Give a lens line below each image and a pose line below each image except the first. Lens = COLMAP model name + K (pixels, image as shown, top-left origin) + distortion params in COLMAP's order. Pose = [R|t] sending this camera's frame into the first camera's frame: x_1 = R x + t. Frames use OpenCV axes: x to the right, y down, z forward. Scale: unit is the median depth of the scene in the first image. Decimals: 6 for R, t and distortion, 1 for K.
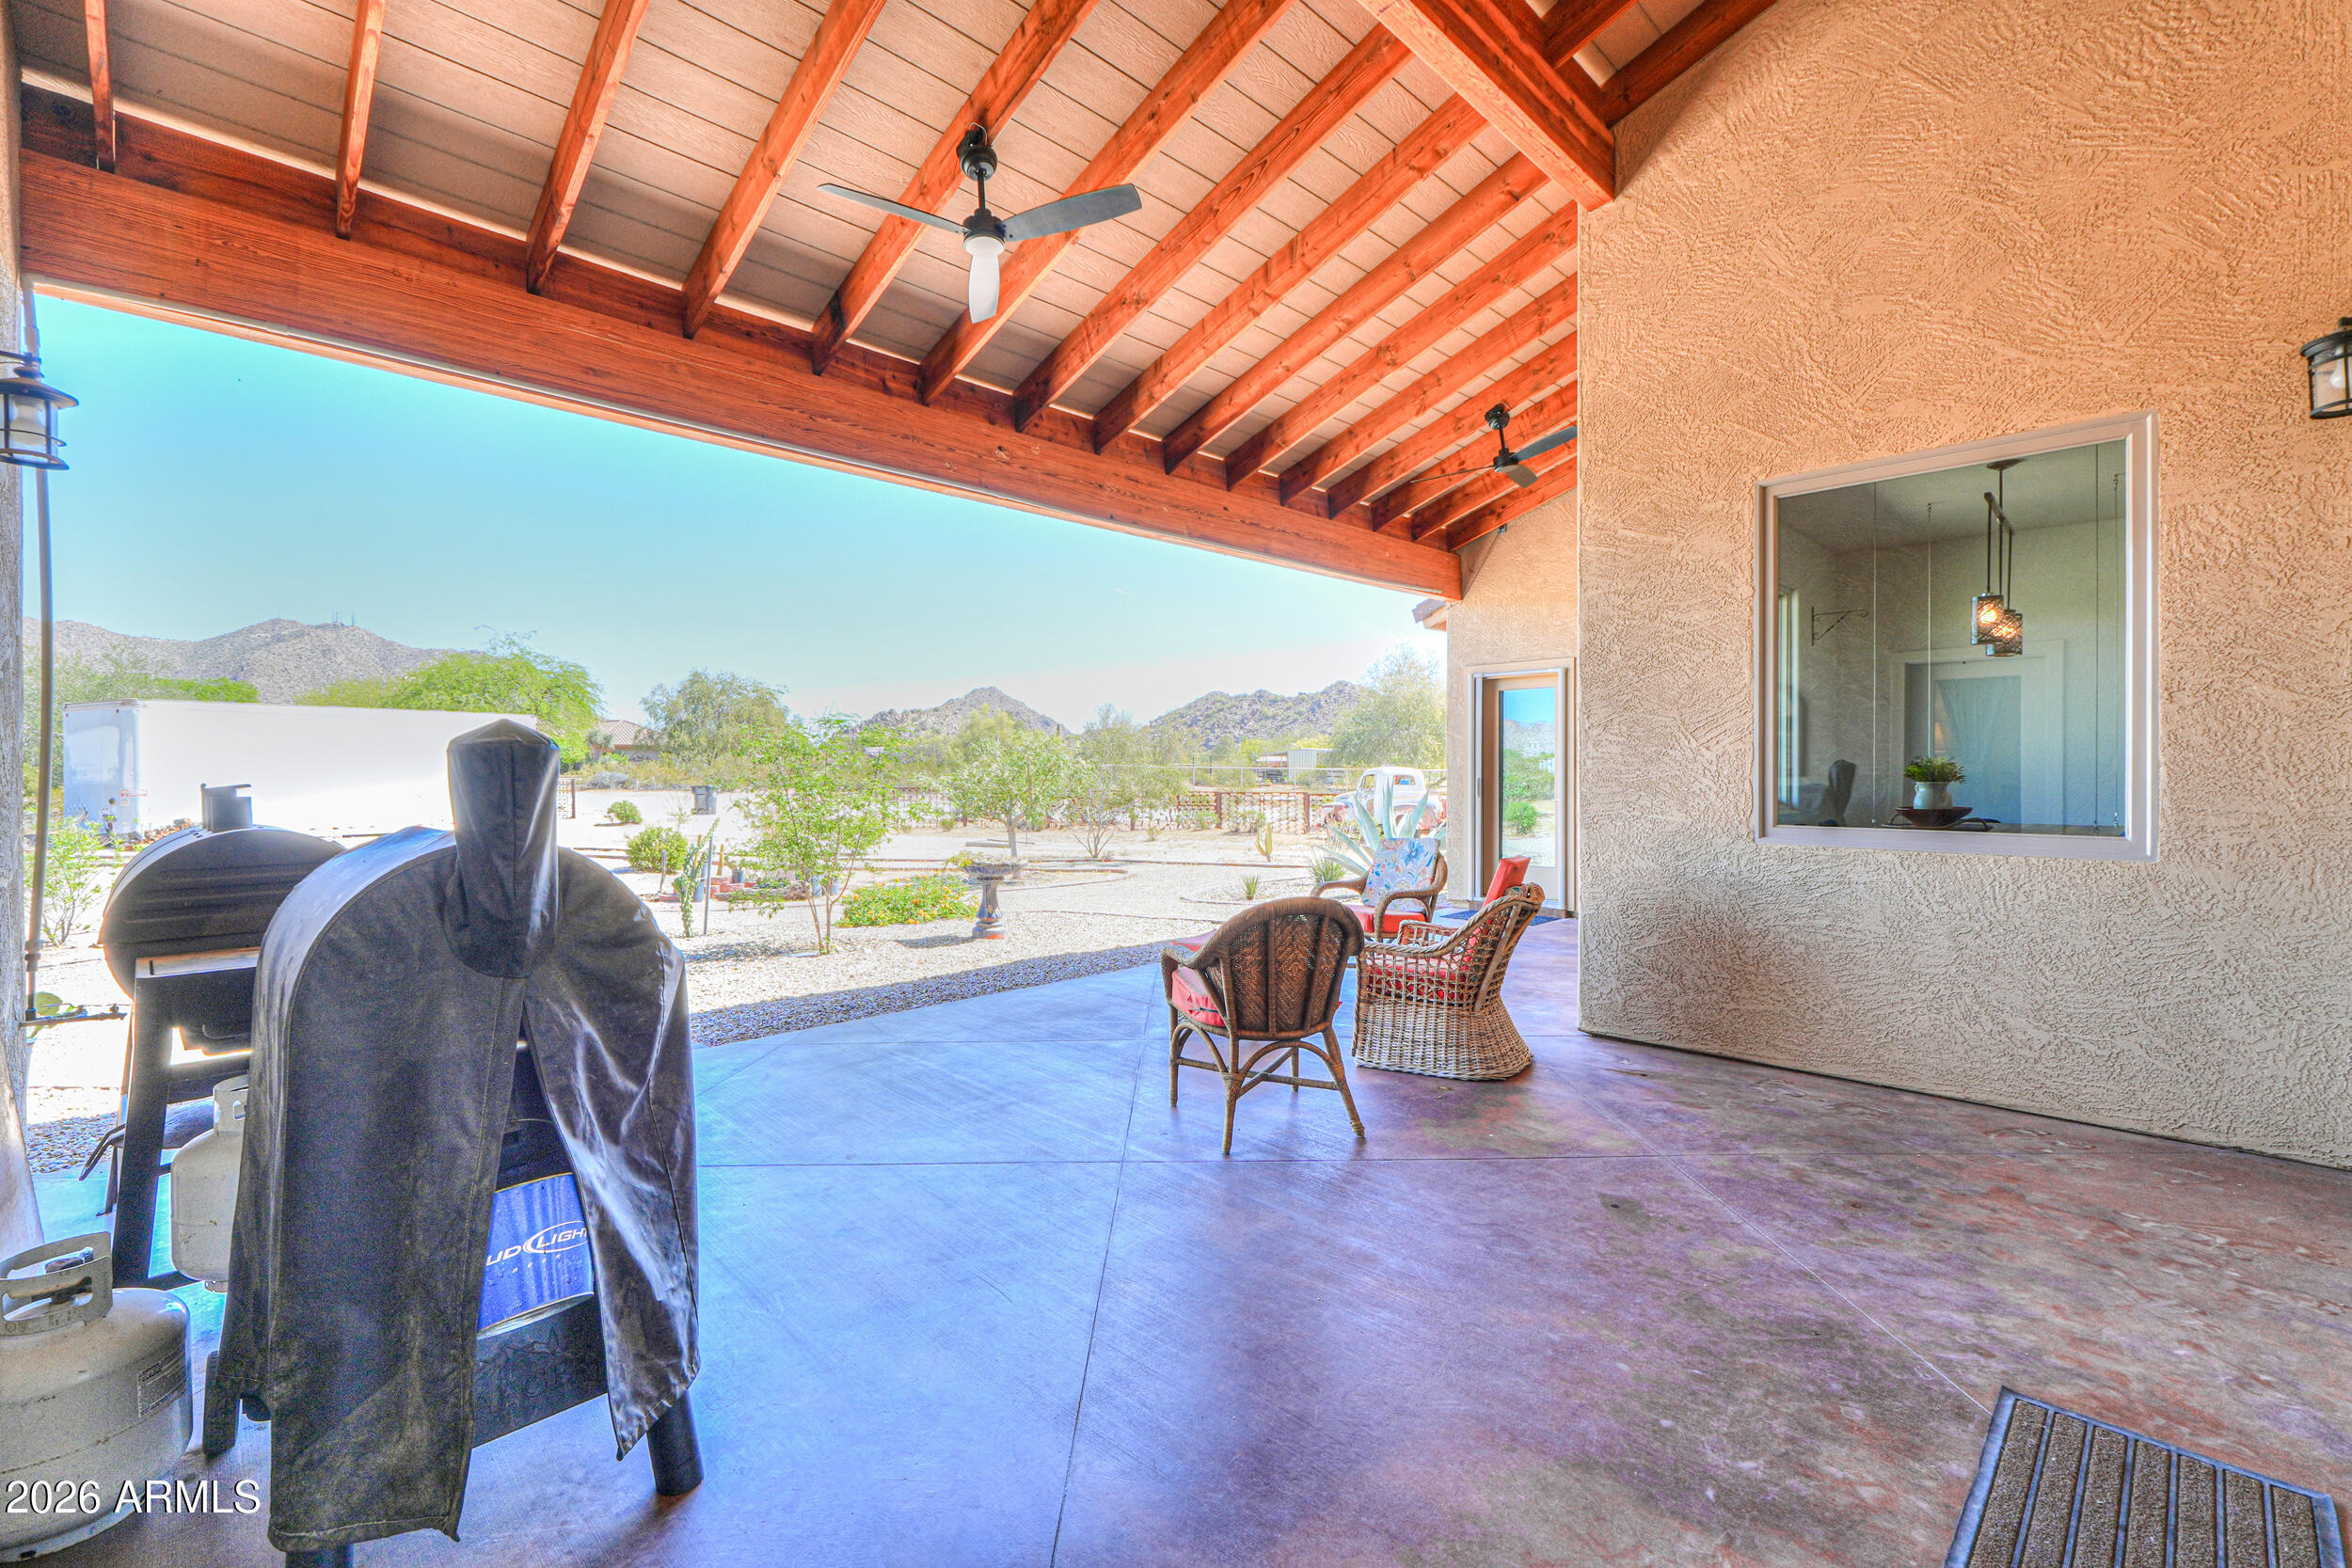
lens RADIAL K [[1001.4, 0, 1170.7], [0, 1001.4, 773.7], [0, 0, 1]] dist [-0.012537, 0.006322]
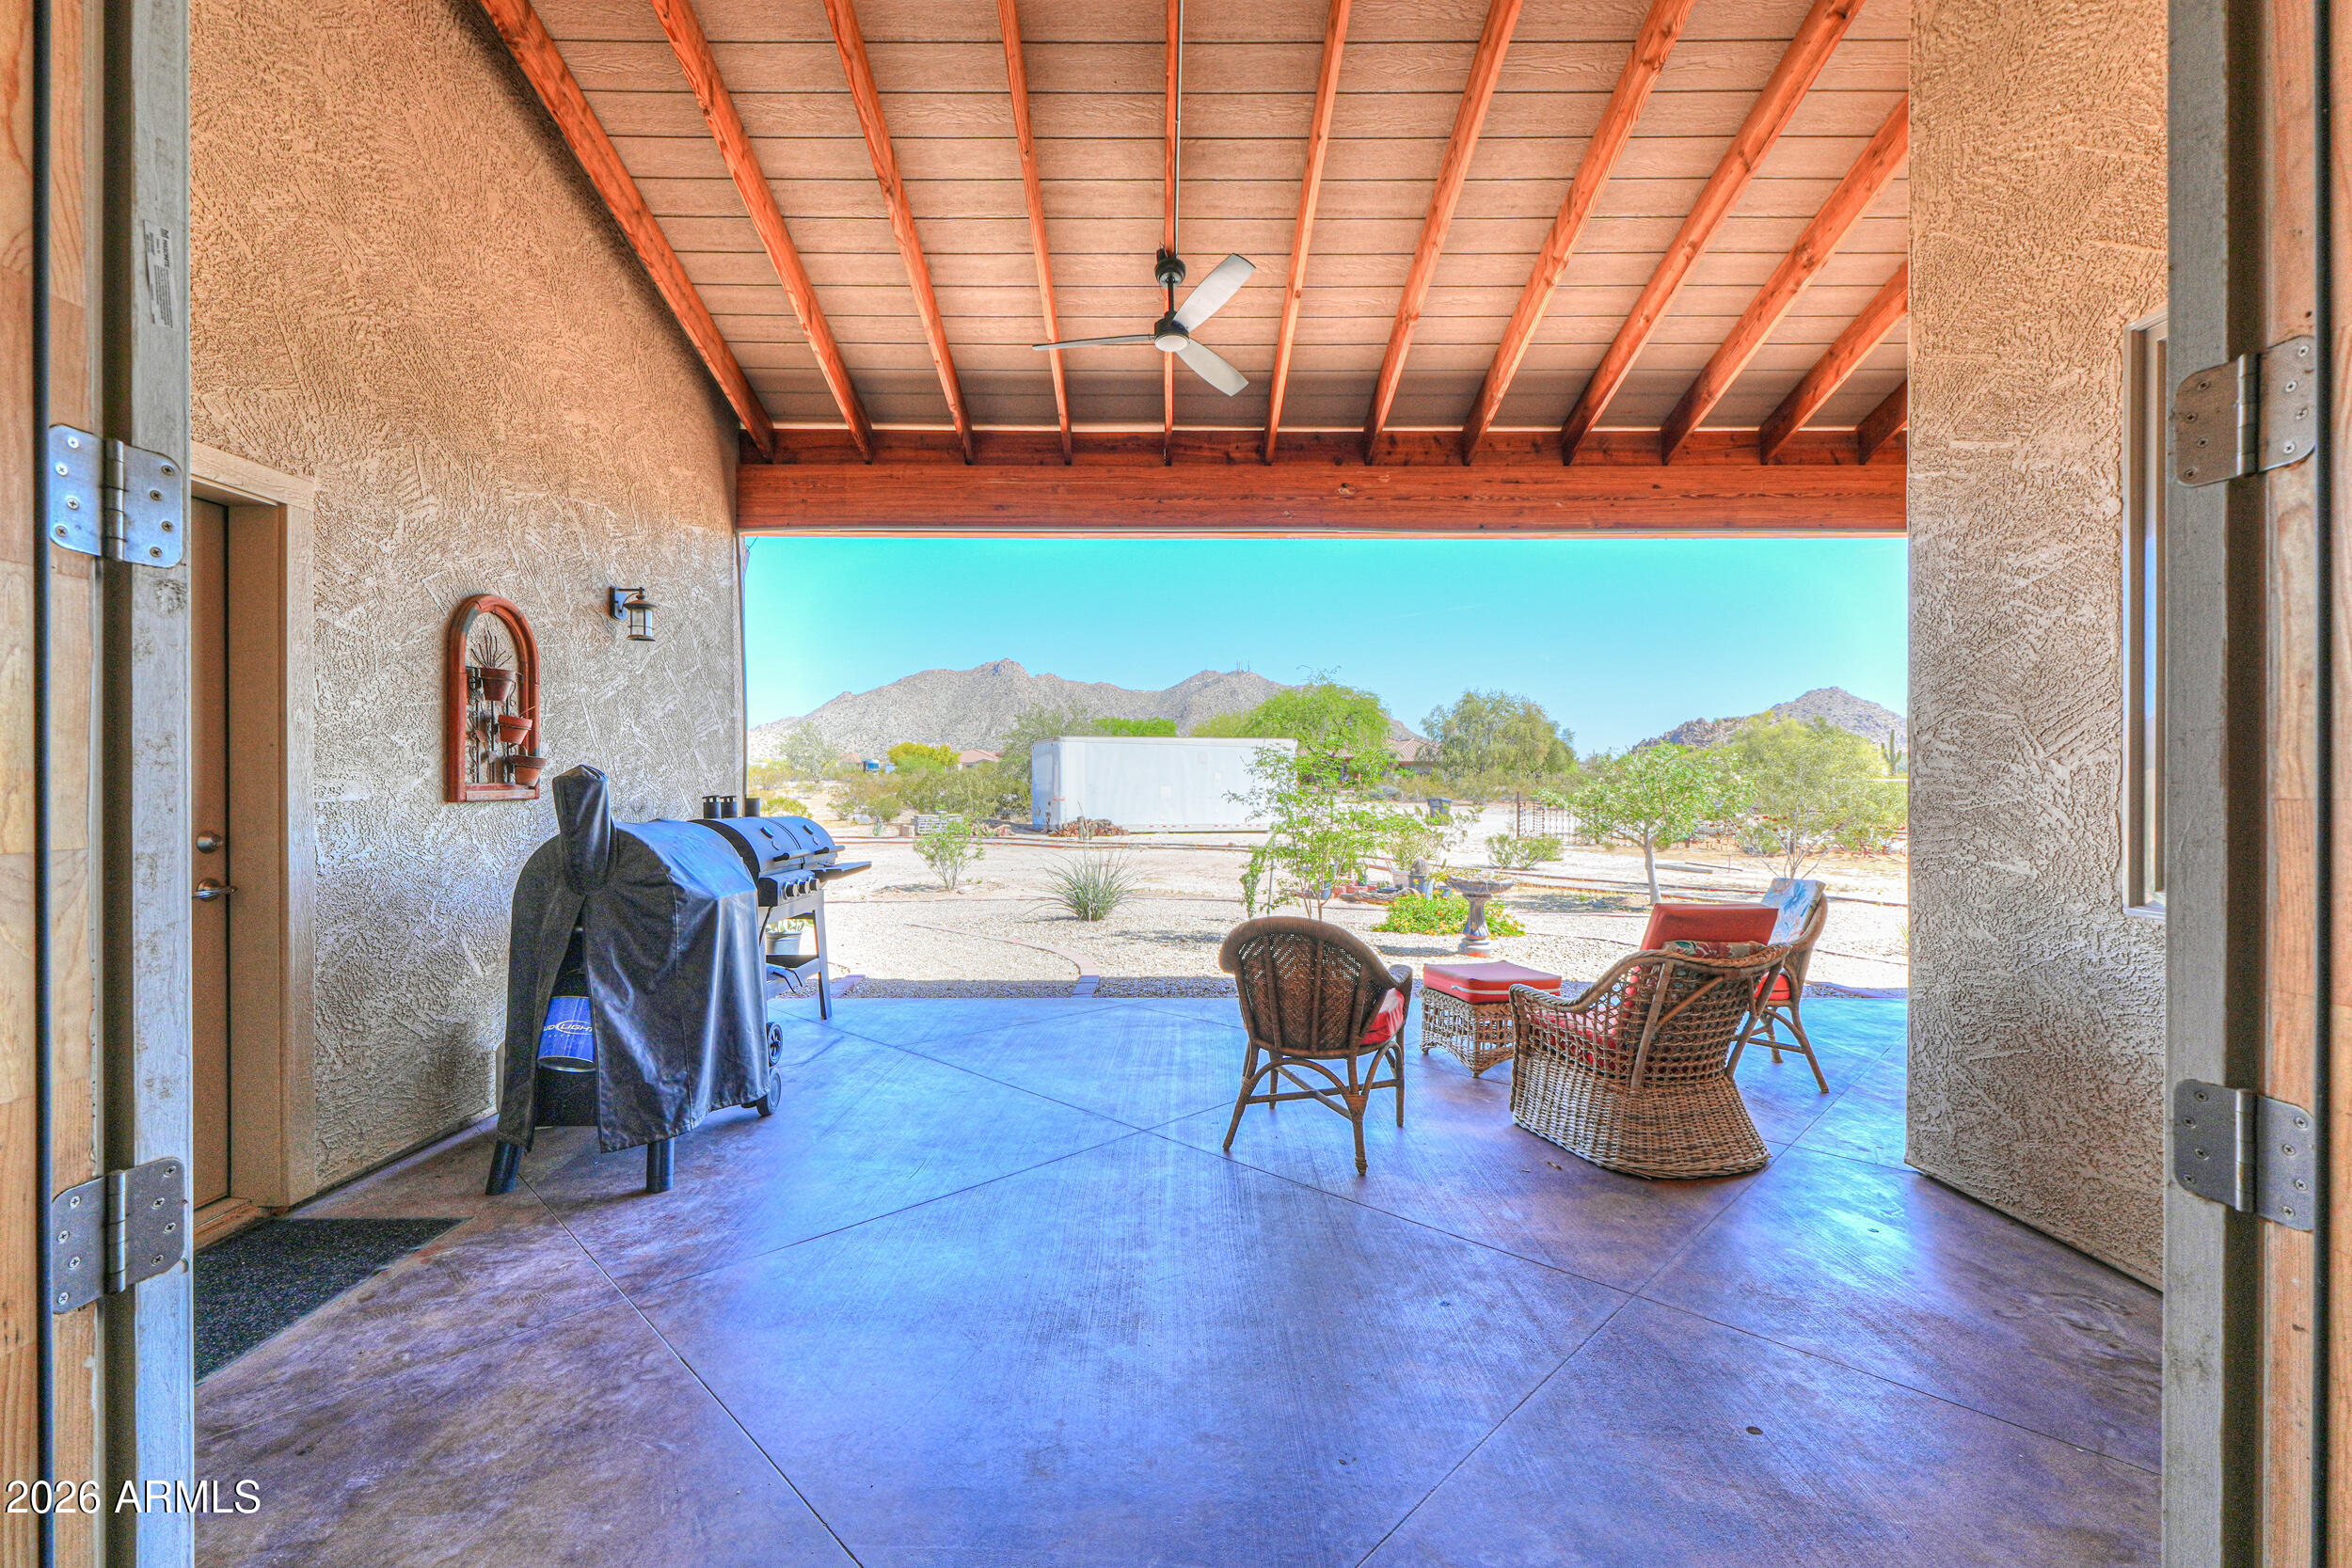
lens RADIAL K [[995.2, 0, 1164.6], [0, 995.2, 783.4], [0, 0, 1]] dist [0.001346, -0.000561]
pose [[0.716273, 0.001977, -0.697817, 0.545859], [-0.004990, 0.999985, -0.002289, -0.006438], [0.697802, 0.005121, 0.716272, 0.137698]]
